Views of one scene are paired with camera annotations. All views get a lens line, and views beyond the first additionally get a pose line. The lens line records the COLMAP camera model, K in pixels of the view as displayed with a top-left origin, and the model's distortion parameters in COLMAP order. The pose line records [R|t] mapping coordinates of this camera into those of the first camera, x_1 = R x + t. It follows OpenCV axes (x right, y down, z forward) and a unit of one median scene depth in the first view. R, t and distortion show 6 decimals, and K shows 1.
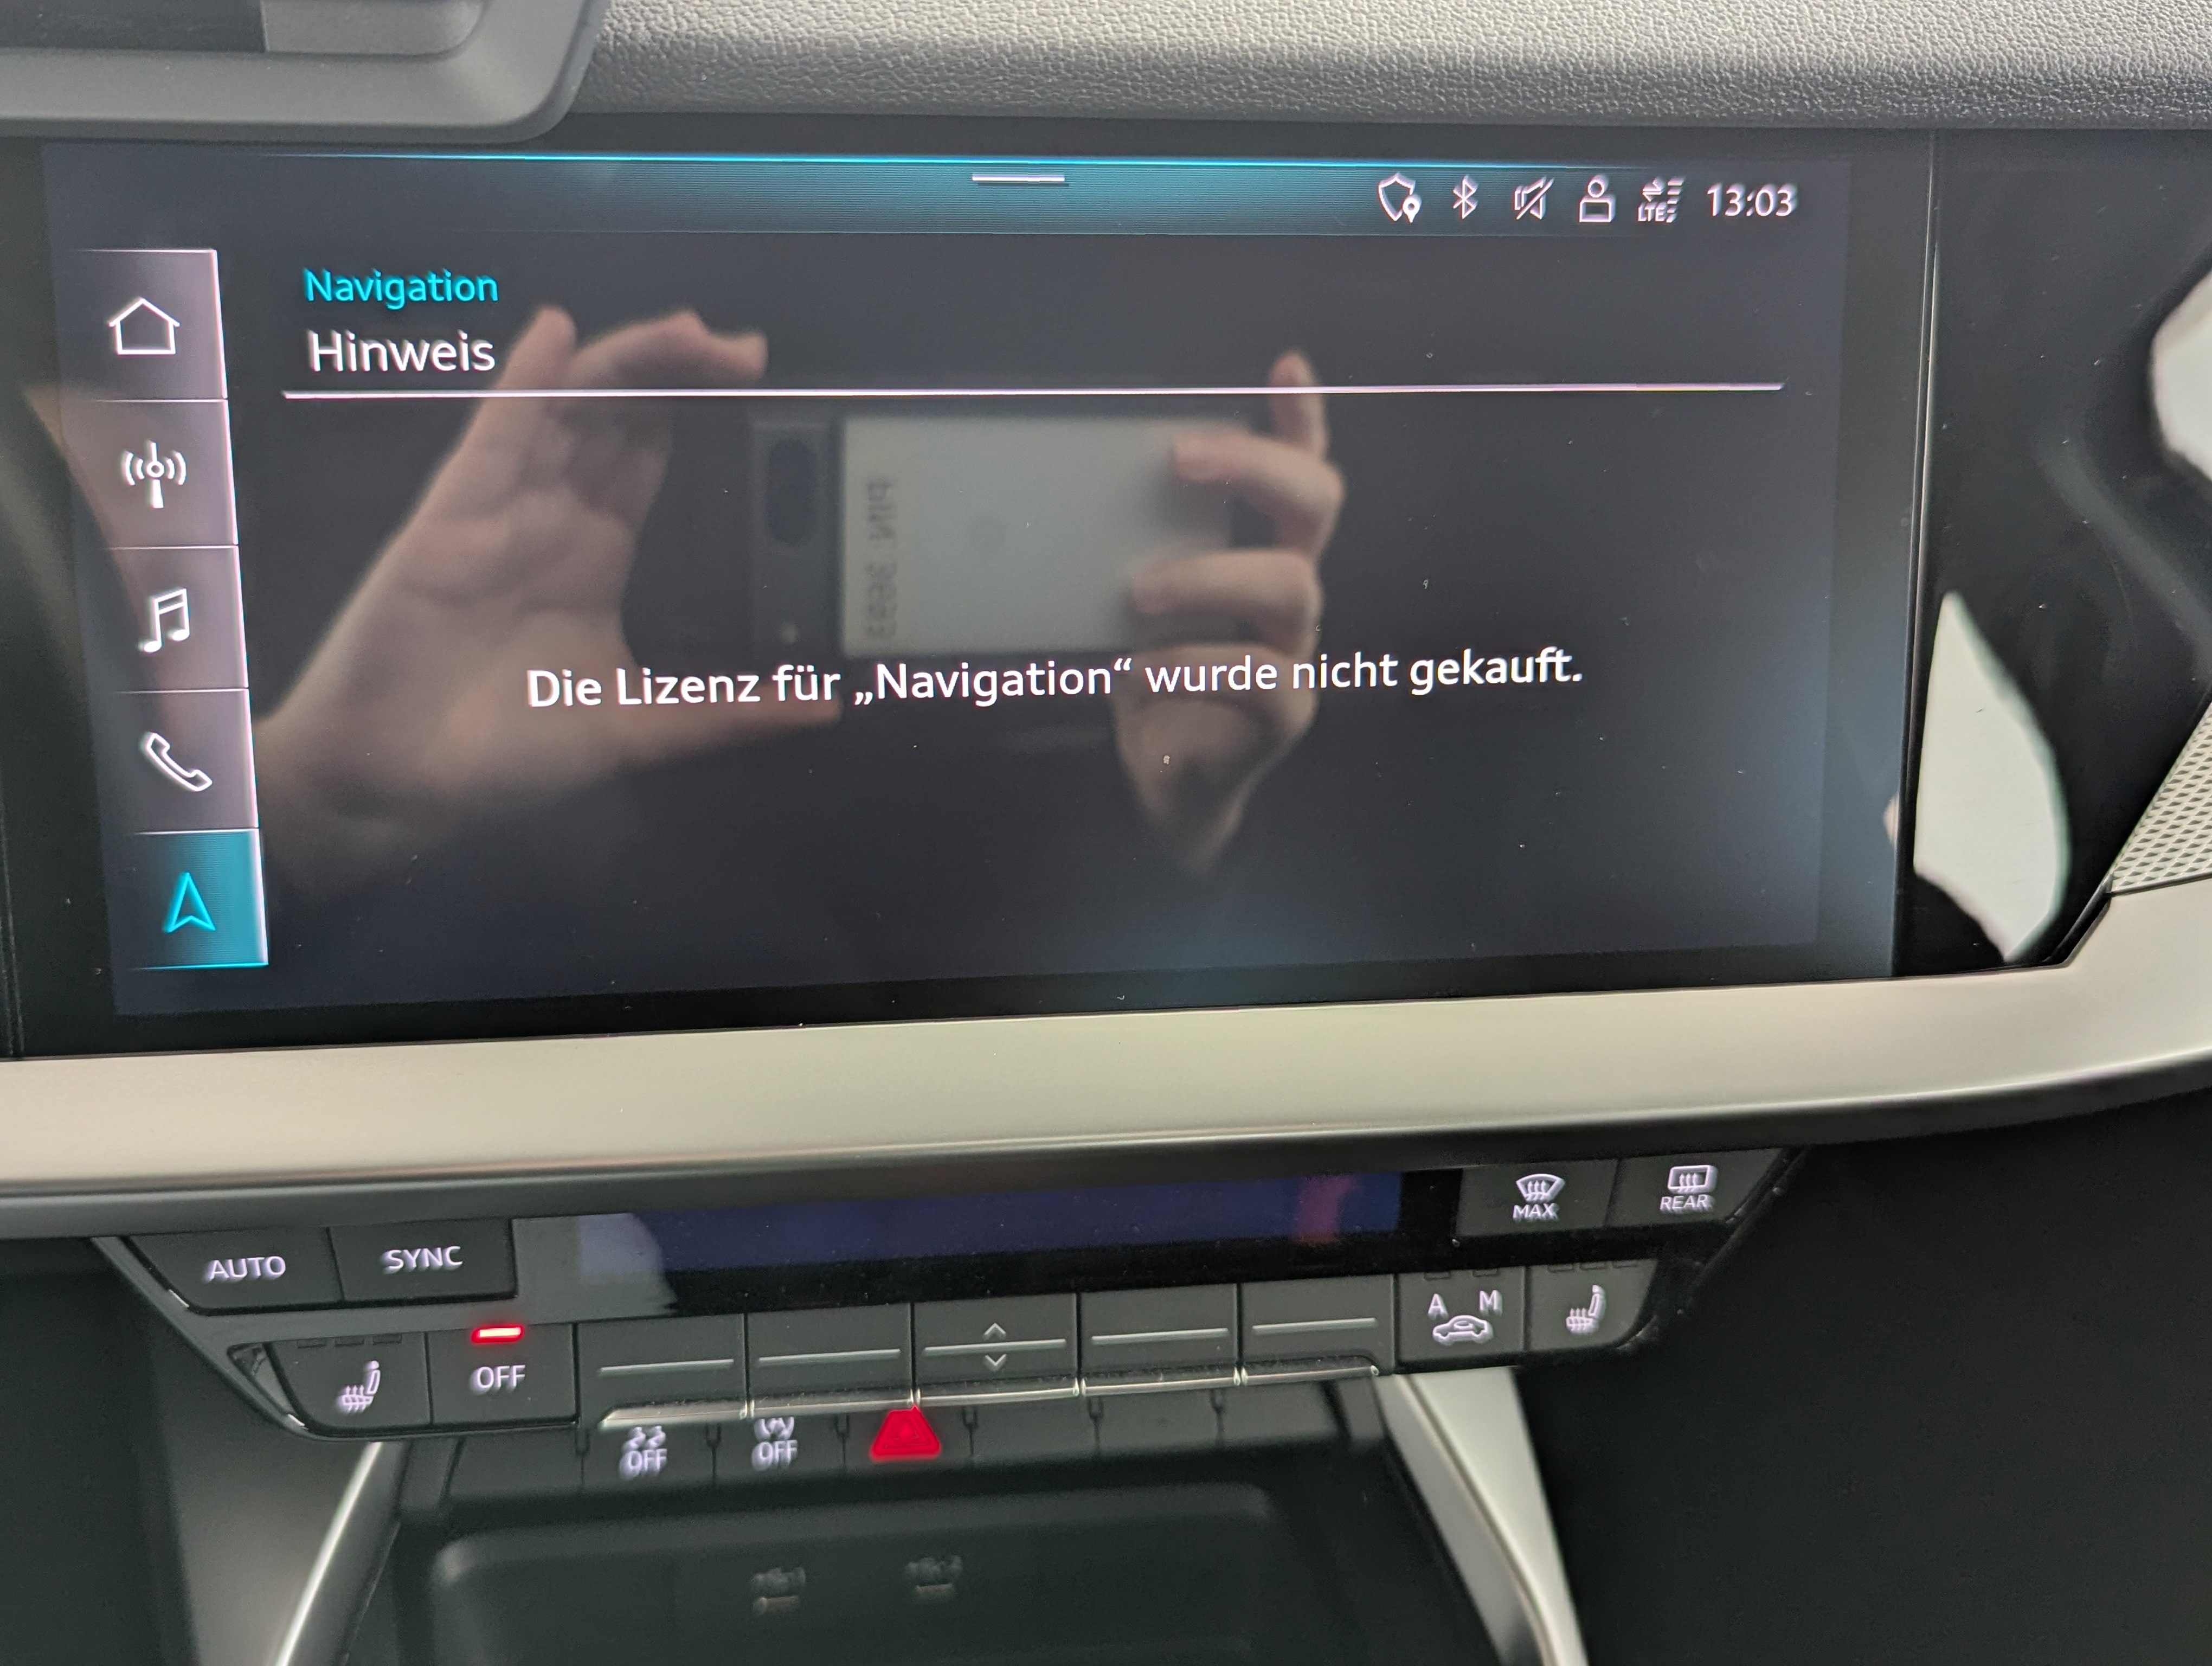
lens RADIAL K [[2194.3, 0, 1106.0], [0, 2194.3, 833.0], [0, 0, 1]] dist [-0.002279, 0.006159]
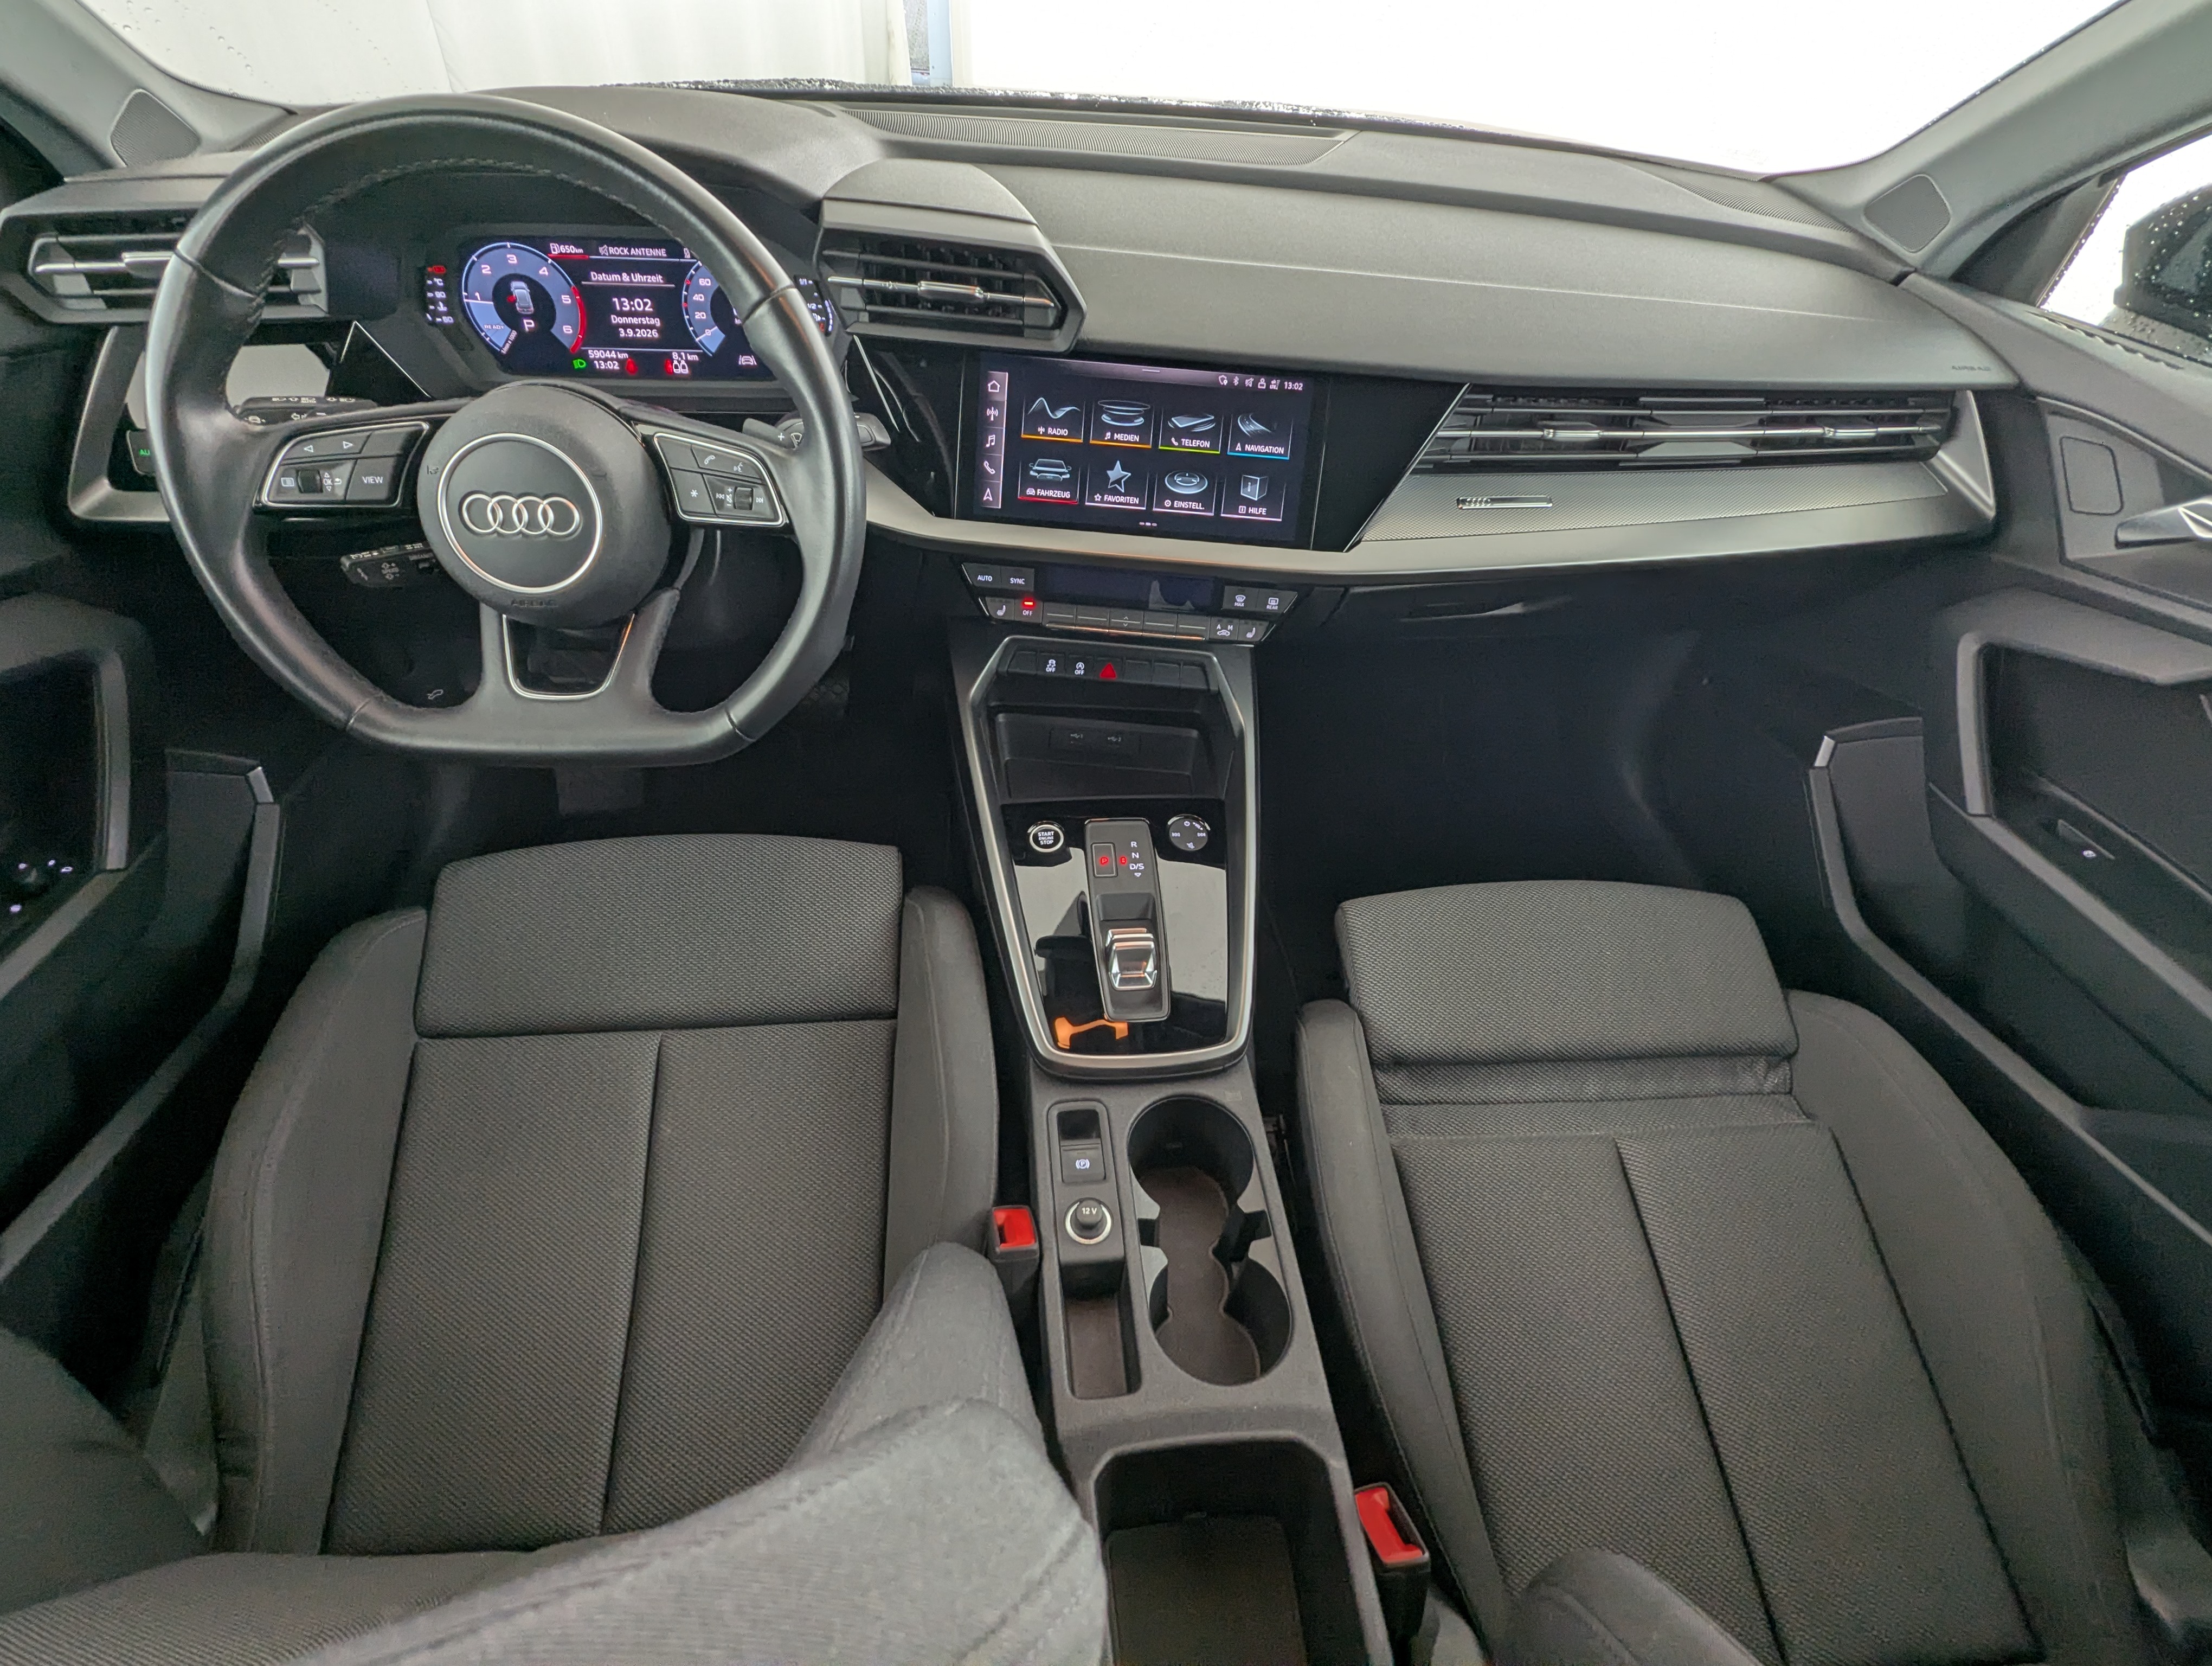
lens RADIAL K [[1055.1, 0, 1102.8], [0, 1055.1, 834.2], [0, 0, 1]] dist [-0.001664, 0.003668]
pose [[0.979761, 0.131568, -0.150859, 0.339328], [-0.121823, 0.989926, 0.072158, 0.578164], [0.158833, -0.052319, 0.985918, -1.441585]]
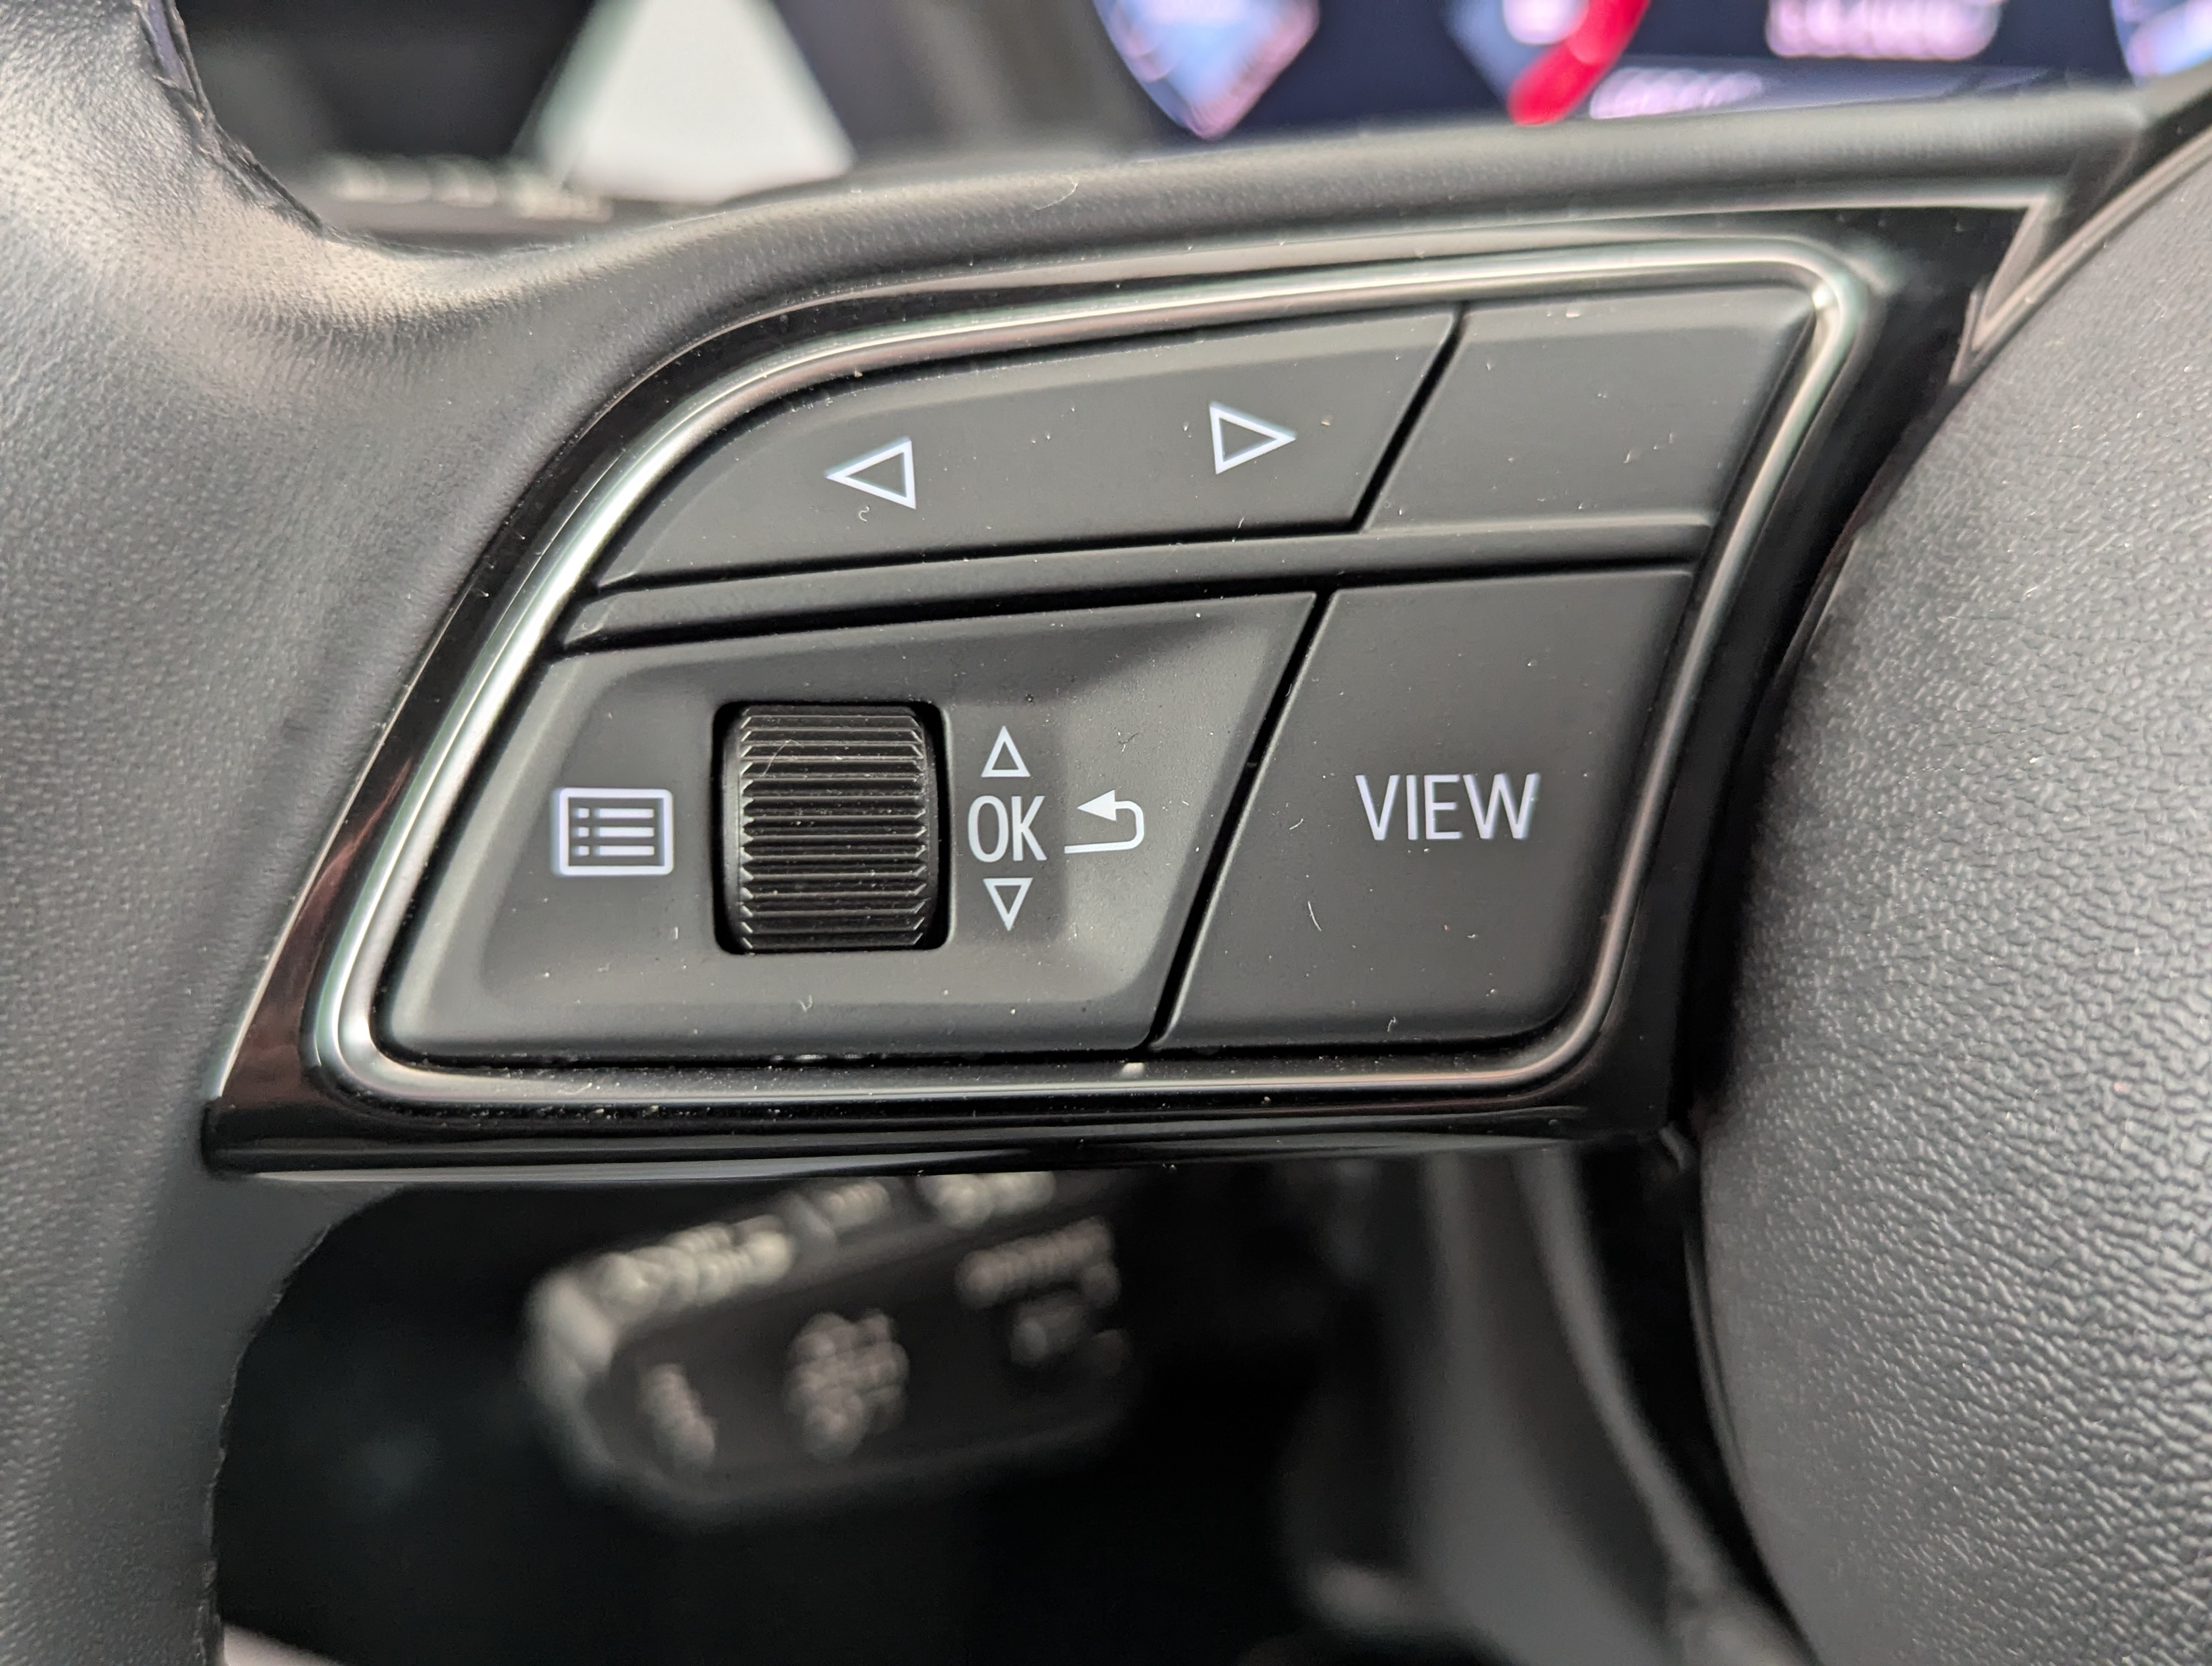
lens RADIAL K [[2194.3, 0, 1106.0], [0, 2194.3, 833.0], [0, 0, 1]] dist [-0.002279, 0.006159]
pose [[0.942247, 0.103365, -0.318568, -1.182390], [-0.162599, 0.972747, -0.165305, 0.328177], [0.292799, 0.207557, 0.933375, -0.153377]]
